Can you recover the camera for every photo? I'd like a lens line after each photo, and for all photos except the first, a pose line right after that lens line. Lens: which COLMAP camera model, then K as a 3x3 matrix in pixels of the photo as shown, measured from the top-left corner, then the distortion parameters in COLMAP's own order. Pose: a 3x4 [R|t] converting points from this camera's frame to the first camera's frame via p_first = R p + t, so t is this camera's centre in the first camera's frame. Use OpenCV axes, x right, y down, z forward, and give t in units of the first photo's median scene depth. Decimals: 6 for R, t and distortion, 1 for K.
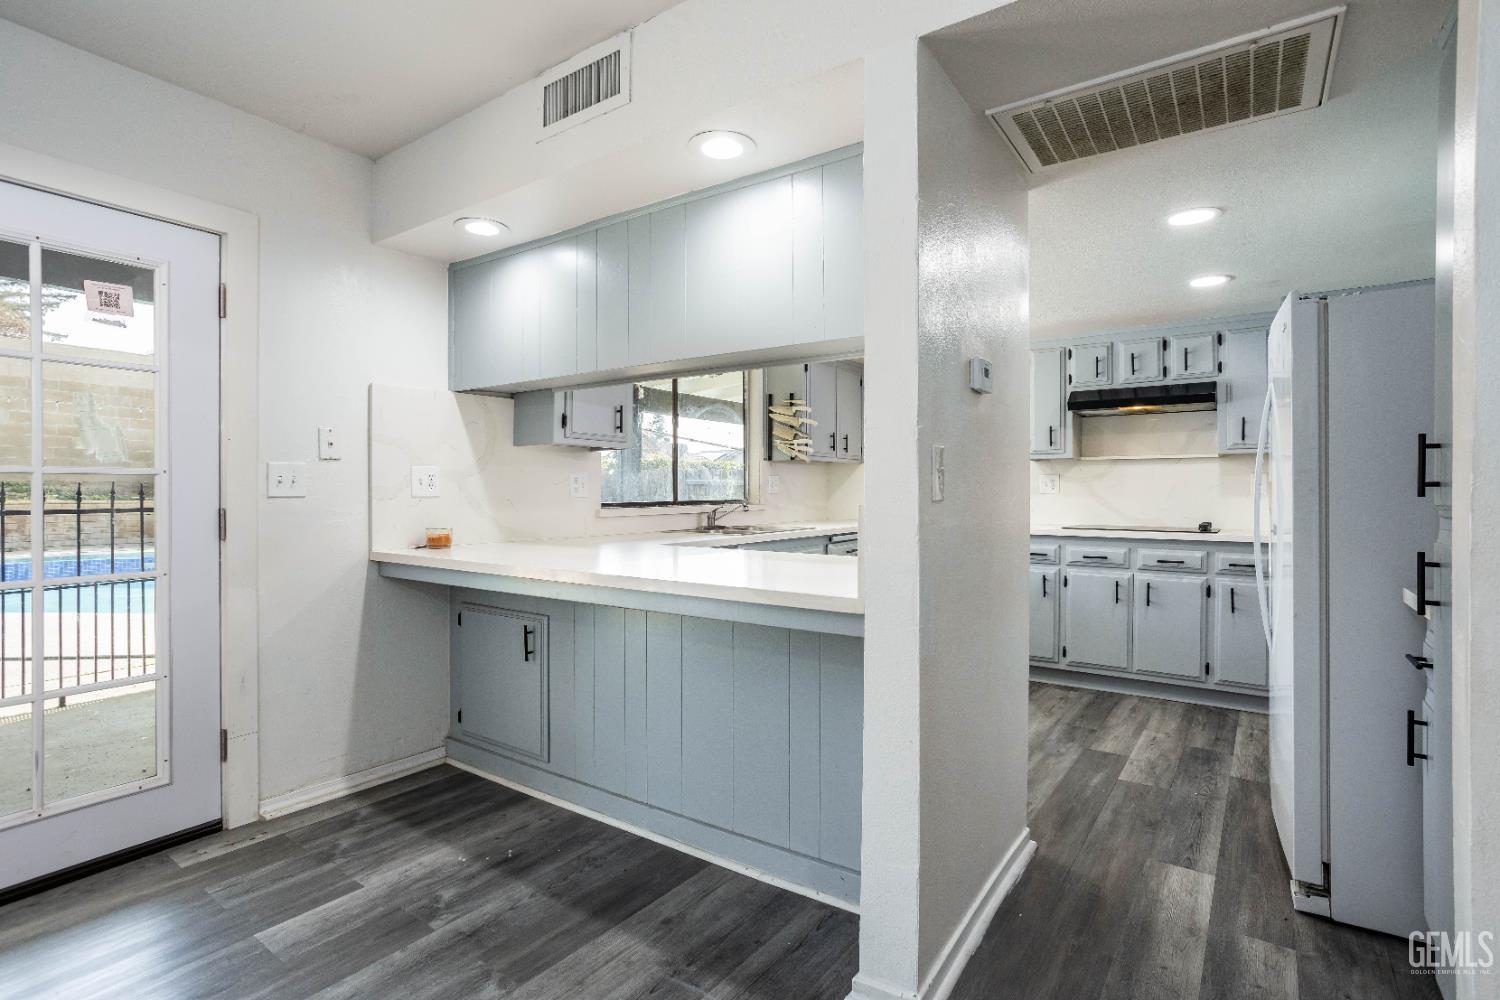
lens RADIAL K [[728.3, 0, 748.6], [0, 728.3, 489.7], [0, 0, 1]] dist [-0.057221, 0.036257]
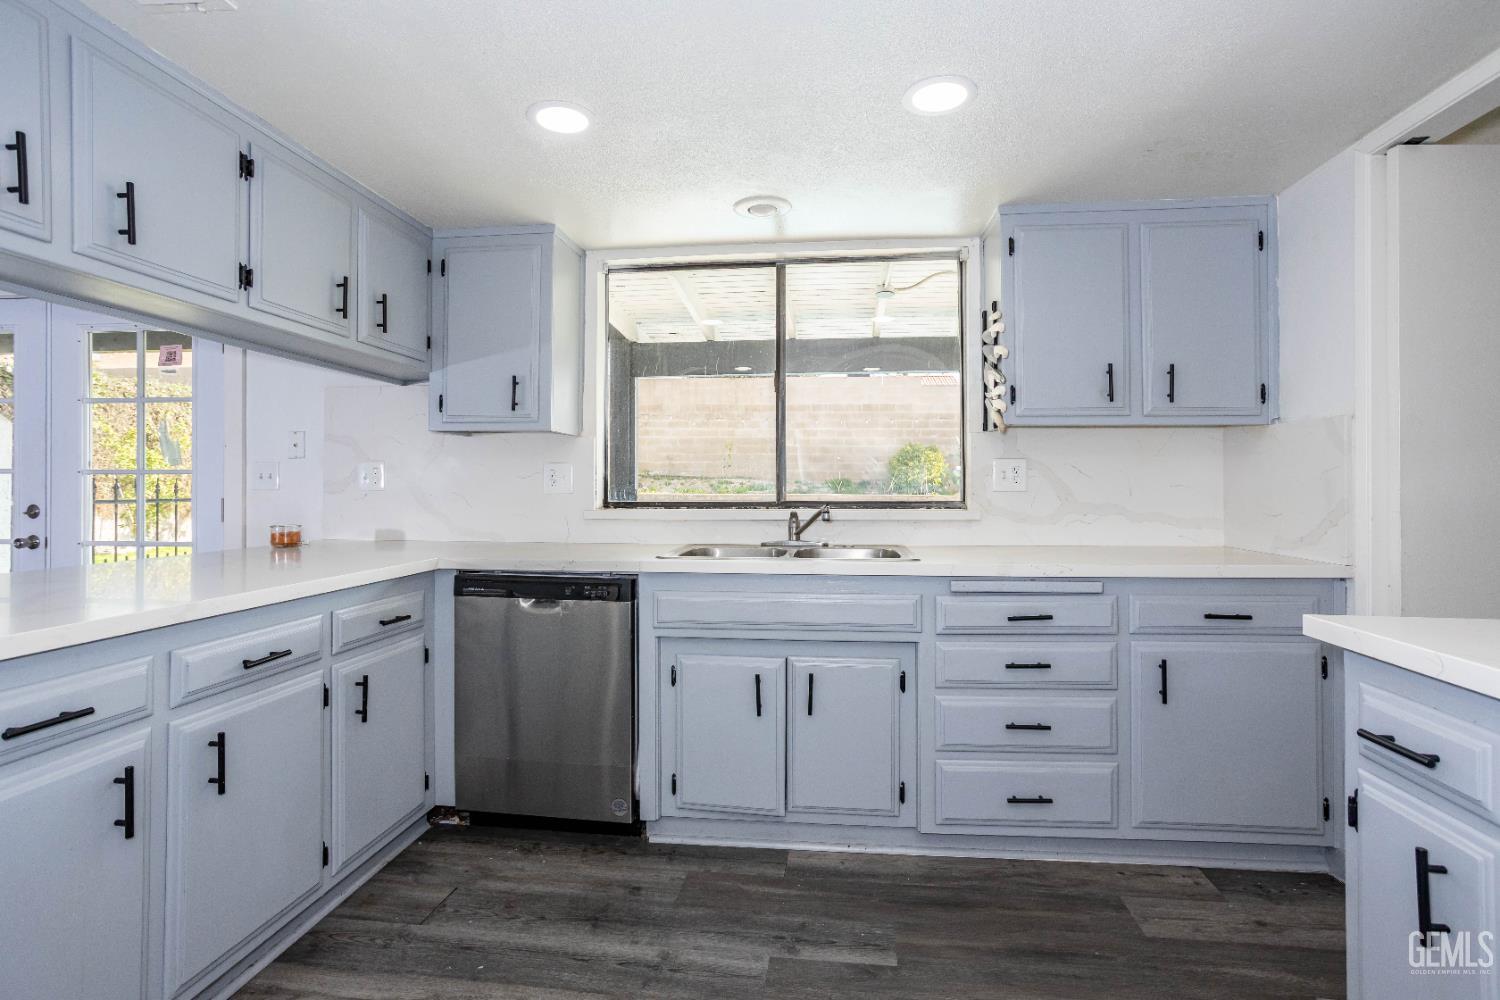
lens RADIAL K [[696.4, 0, 767.6], [0, 696.4, 485.6], [0, 0, 1]] dist [-0.047209, 0.028625]
pose [[0.484586, 0.001396, -0.874742, 0.666686], [-0.000474, 0.999999, 0.001333, 0.000518], [0.874743, -0.000231, 0.484586, 0.975546]]
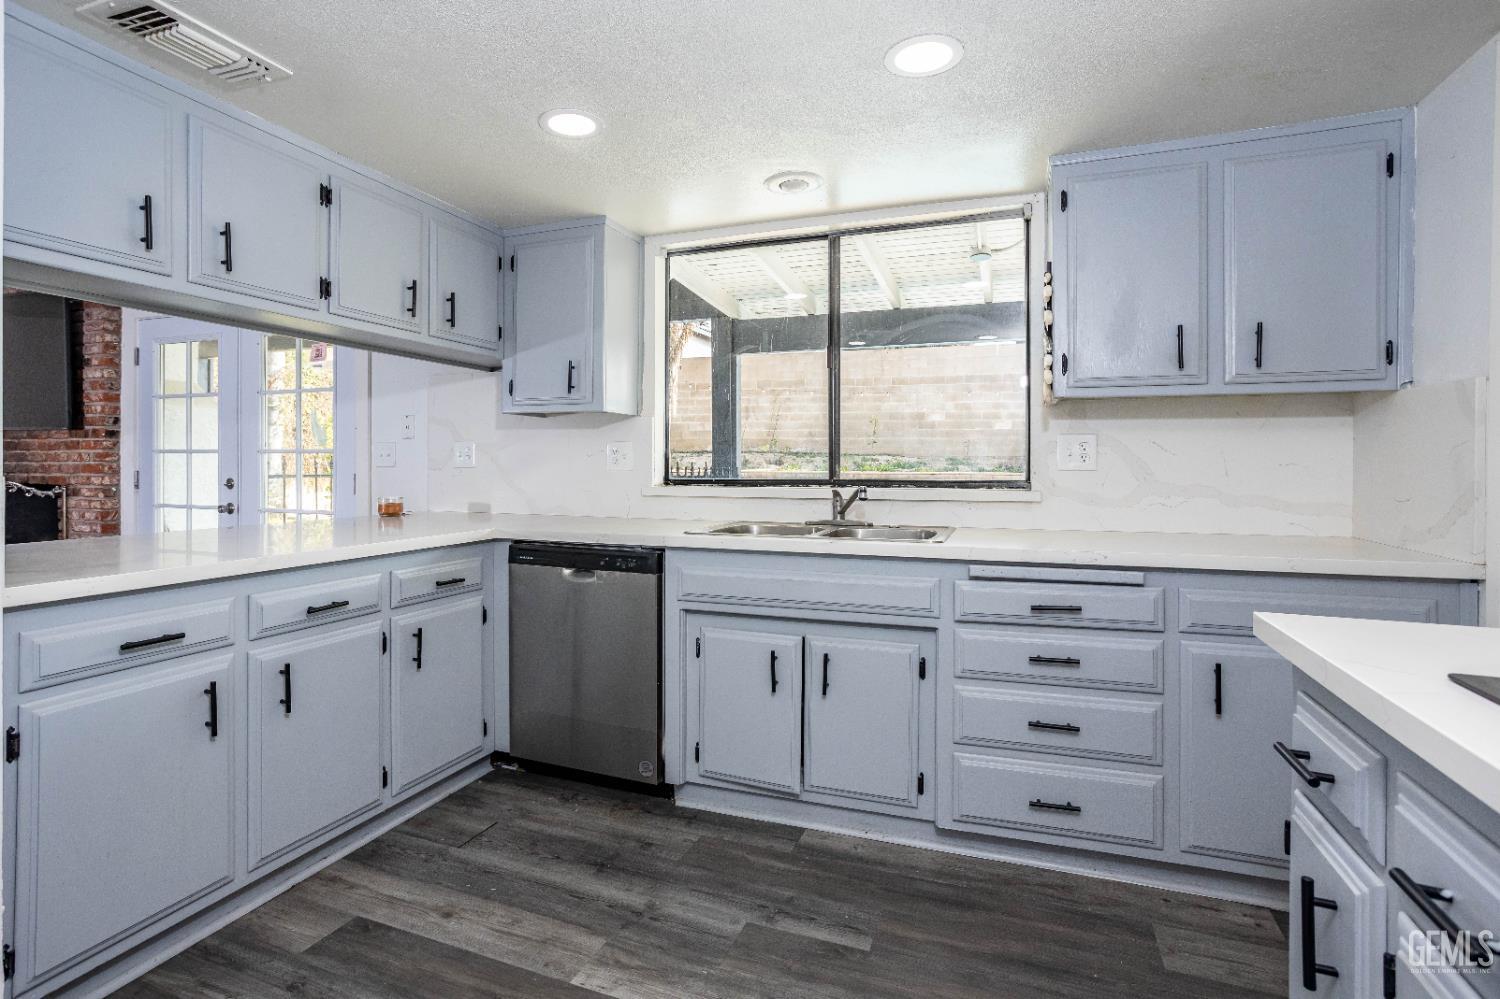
lens RADIAL K [[730.3, 0, 751.3], [0, 730.3, 471.8], [0, 0, 1]] dist [-0.052030, 0.035199]
pose [[0.252349, 0.013687, -0.967539, 0.762183], [-0.001530, 0.999904, 0.013745, -0.000316], [0.967635, -0.001988, 0.252346, 1.104740]]
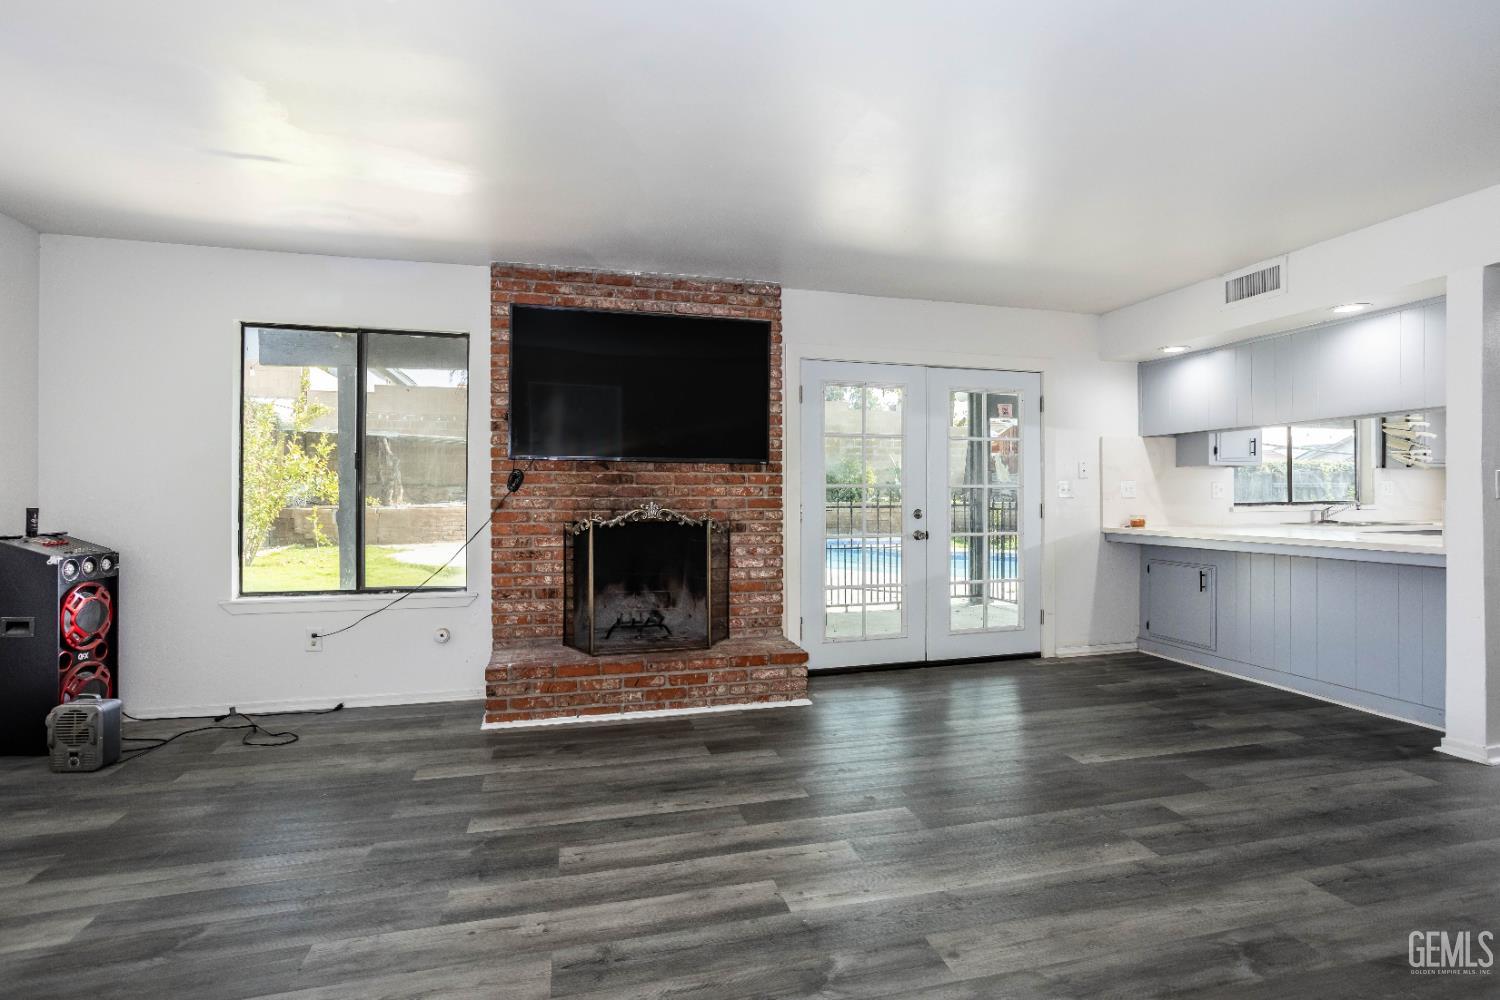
lens RADIAL K [[728.3, 0, 748.6], [0, 728.3, 489.7], [0, 0, 1]] dist [-0.057221, 0.036257]
pose [[0.767934, -0.008030, -0.640478, -0.034099], [0.004443, 0.999964, -0.007209, -0.001676], [0.640513, 0.002690, 0.767943, -0.887841]]
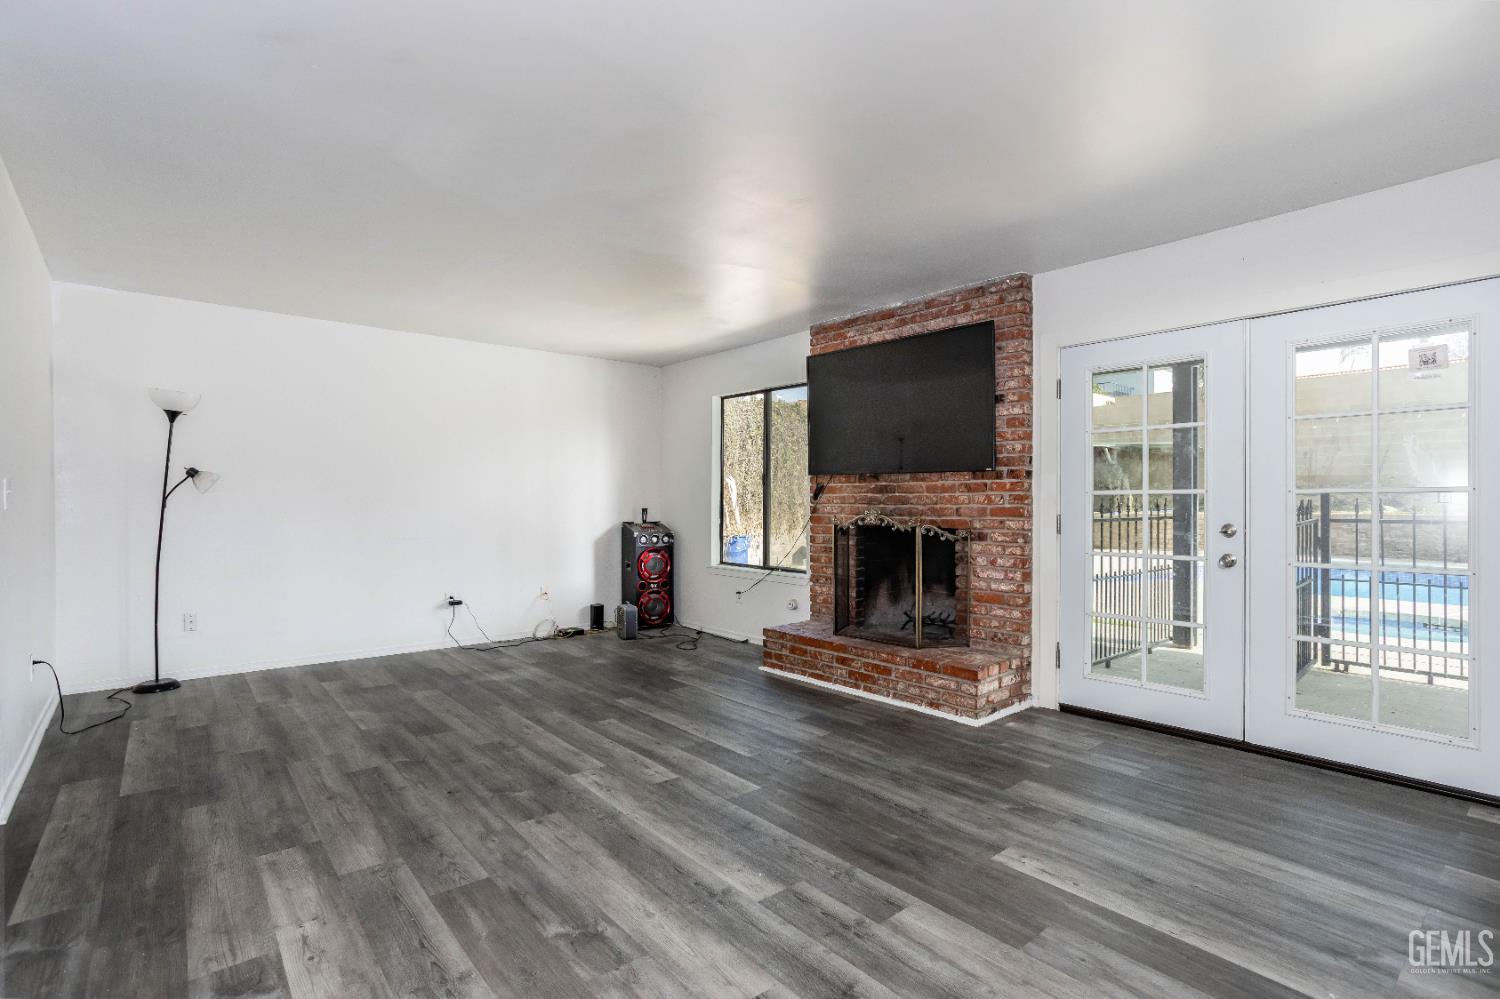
lens RADIAL K [[713.8, 0, 751.5], [0, 713.8, 494.3], [0, 0, 1]] dist [-0.055016, 0.029485]
pose [[-0.241290, -0.012252, -0.970376, 0.450265], [0.001120, 0.999916, -0.012904, -0.001236], [0.970452, -0.004200, -0.241257, 0.075664]]
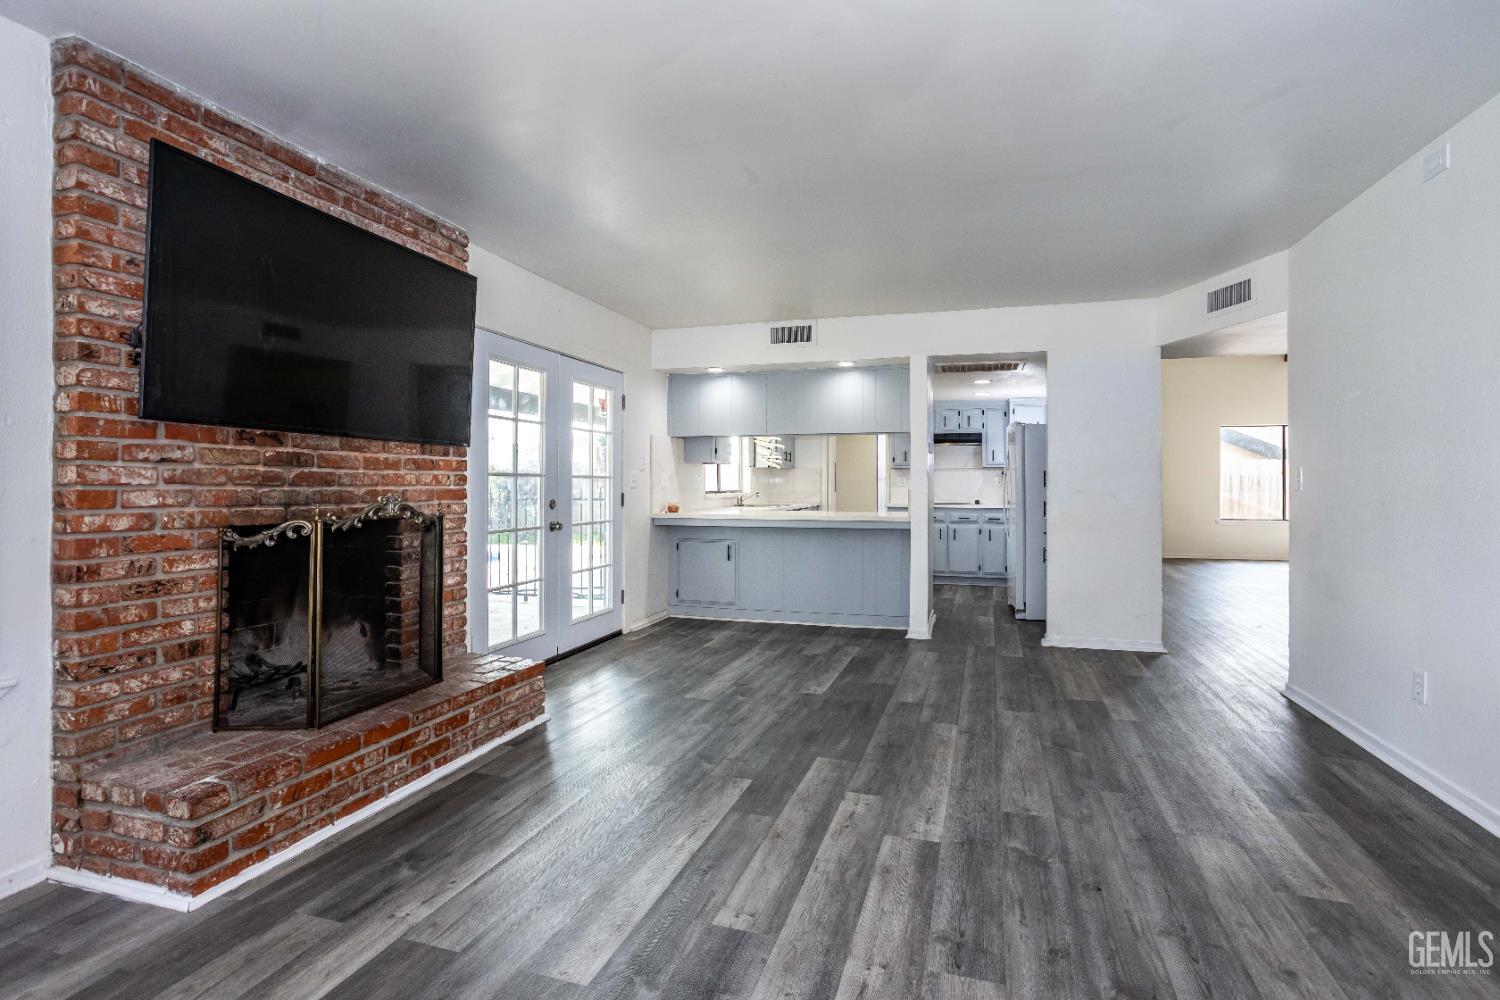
lens RADIAL K [[730.3, 0, 751.3], [0, 730.3, 472.3], [0, 0, 1]] dist [-0.052030, 0.035199]
pose [[0.950819, 0.006125, 0.309686, -0.816347], [-0.001425, 0.999880, -0.015401, -0.003215], [-0.309744, 0.014203, 0.950714, -1.026194]]
